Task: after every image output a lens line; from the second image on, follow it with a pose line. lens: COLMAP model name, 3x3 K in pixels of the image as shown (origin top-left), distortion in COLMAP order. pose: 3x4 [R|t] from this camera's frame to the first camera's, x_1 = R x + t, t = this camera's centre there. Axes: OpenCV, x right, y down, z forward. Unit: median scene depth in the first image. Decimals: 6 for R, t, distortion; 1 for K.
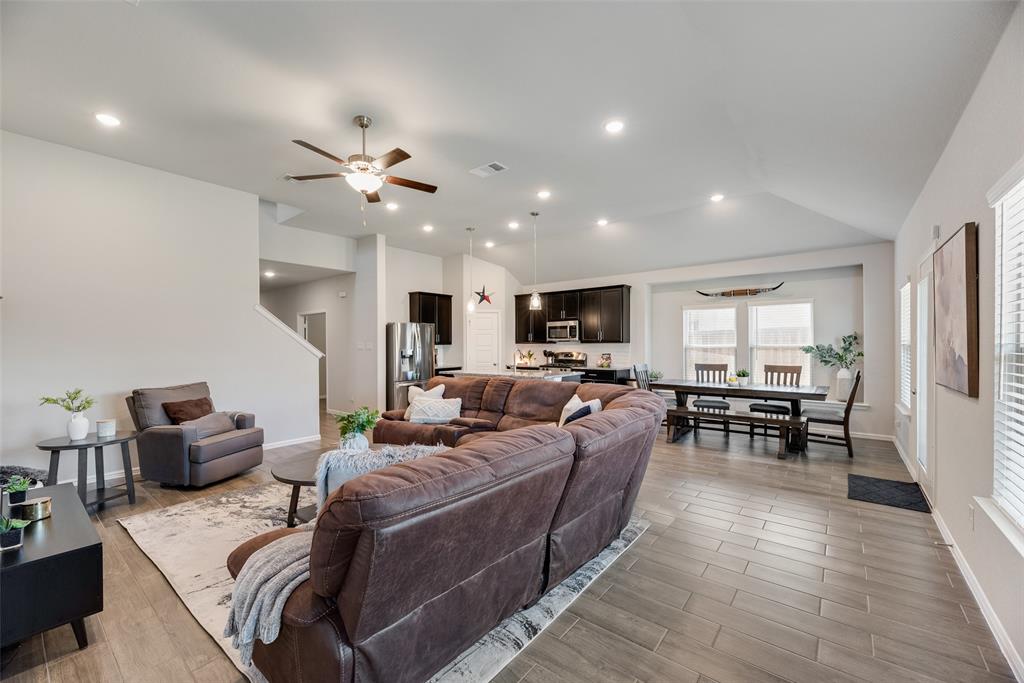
lens RADIAL K [[409.7, 0, 512.0], [0, 409.7, 341.5], [0, 0, 1]] dist [0.000963, 0.000041]
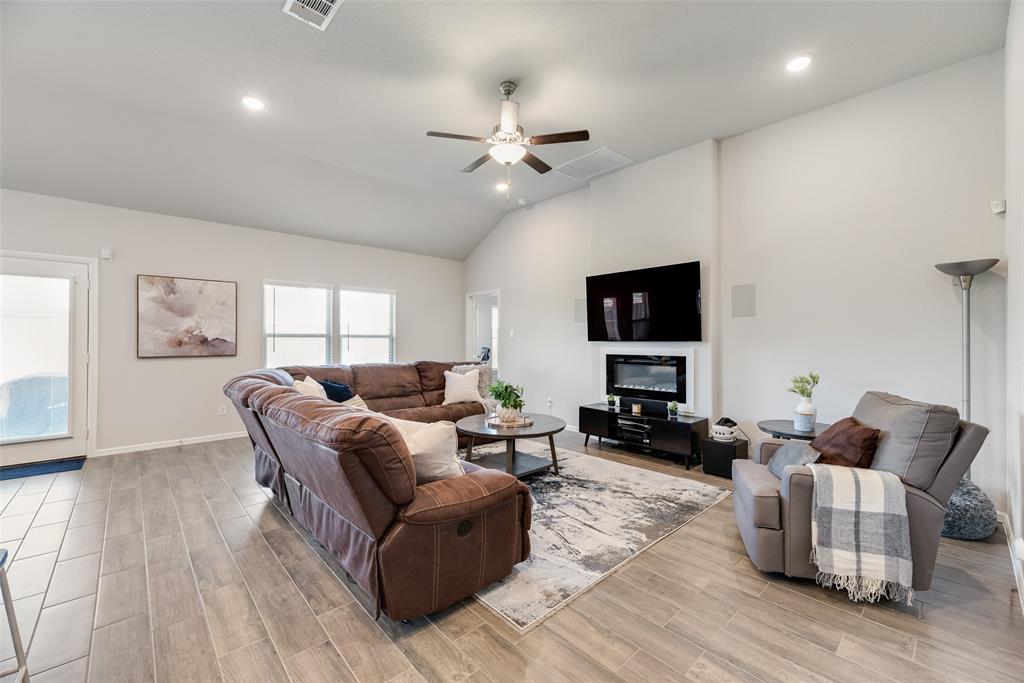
lens RADIAL K [[413.5, 0, 515.9], [0, 413.5, 337.1], [0, 0, 1]] dist [-0.000294, -0.000016]
pose [[-0.989803, 0.004843, 0.142359, -0.214381], [0.003217, 0.999927, -0.011646, 0.017472], [-0.142405, -0.011069, -0.989747, 0.811008]]
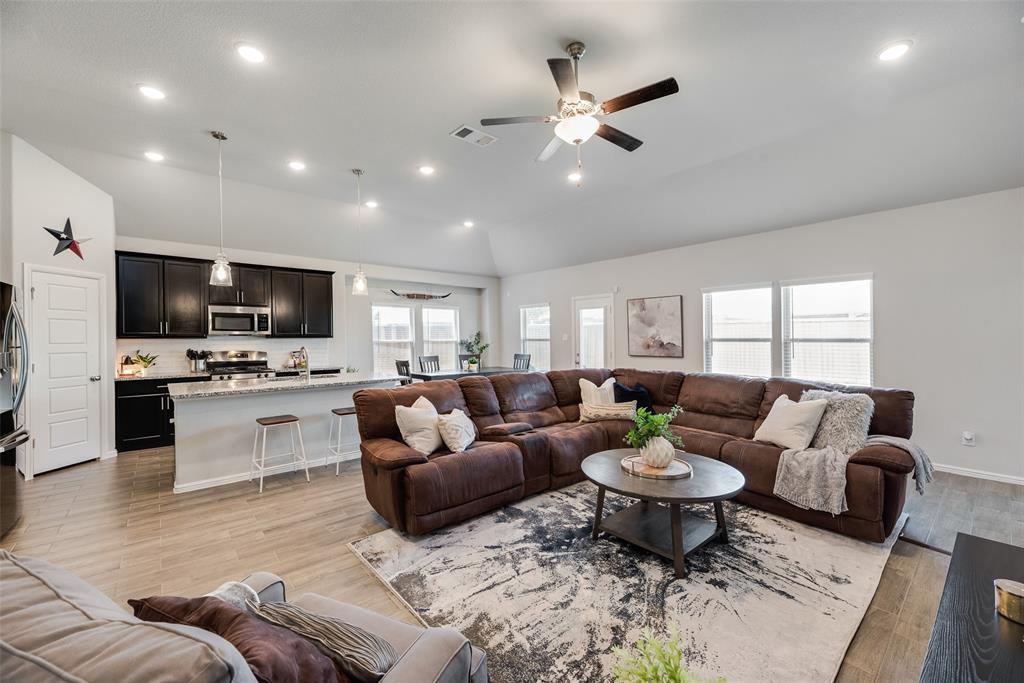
lens RADIAL K [[419.3, 0, 517.0], [0, 419.3, 316.6], [0, 0, 1]] dist [0.000254, 0.000590]
pose [[0.179000, 0.052877, 0.982427, -0.493265], [-0.001776, 0.998570, -0.053422, 0.004715], [-0.983848, 0.007817, 0.178838, 0.412705]]
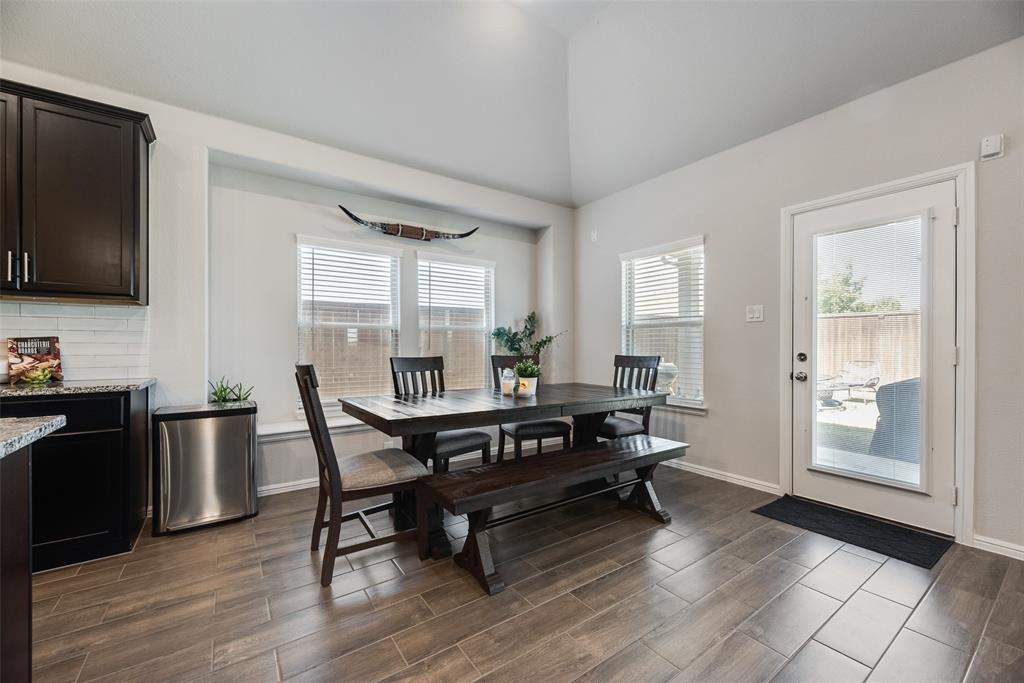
lens RADIAL K [[407.1, 0, 514.0], [0, 407.1, 347.7], [0, 0, 1]] dist [-0.000091, -0.000136]
pose [[0.275400, 0.002308, 0.961327, 0.047668], [-0.007937, 0.999968, -0.000127, 0.033263], [-0.961297, -0.007595, 0.275409, 0.583446]]
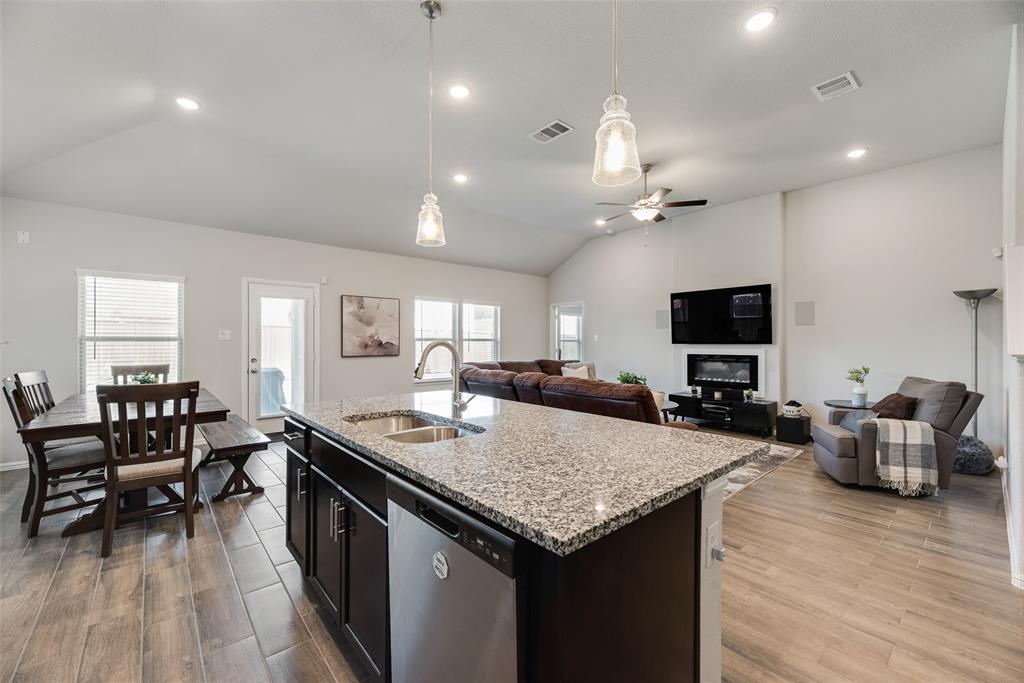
lens RADIAL K [[409.7, 0, 512.0], [0, 409.7, 341.5], [0, 0, 1]] dist [0.000963, 0.000041]
pose [[-0.985005, 0.005544, 0.172437, -0.067016], [0.004568, 0.999971, -0.006056, 0.015442], [-0.172466, -0.005177, -0.985002, 1.007246]]
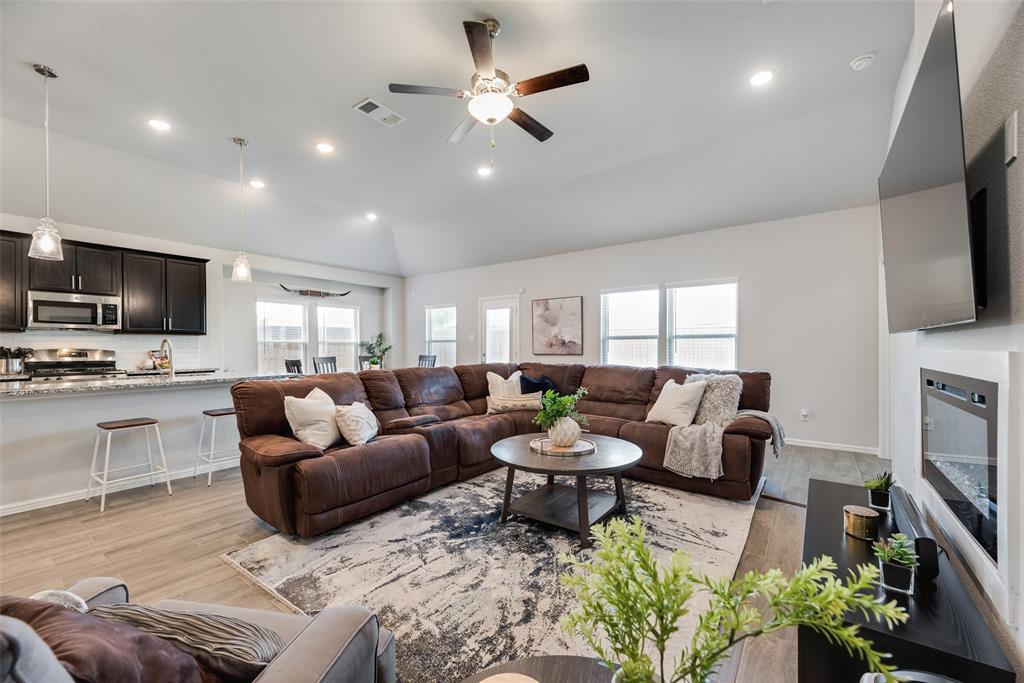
lens RADIAL K [[413.5, 0, 516.5], [0, 413.5, 327.0], [0, 0, 1]] dist [0.001684, -0.000157]
pose [[-0.048783, 0.053417, 0.997380, -0.480726], [-0.001105, 0.998565, -0.053535, 0.026261], [-0.998809, -0.003714, -0.048654, 0.419045]]
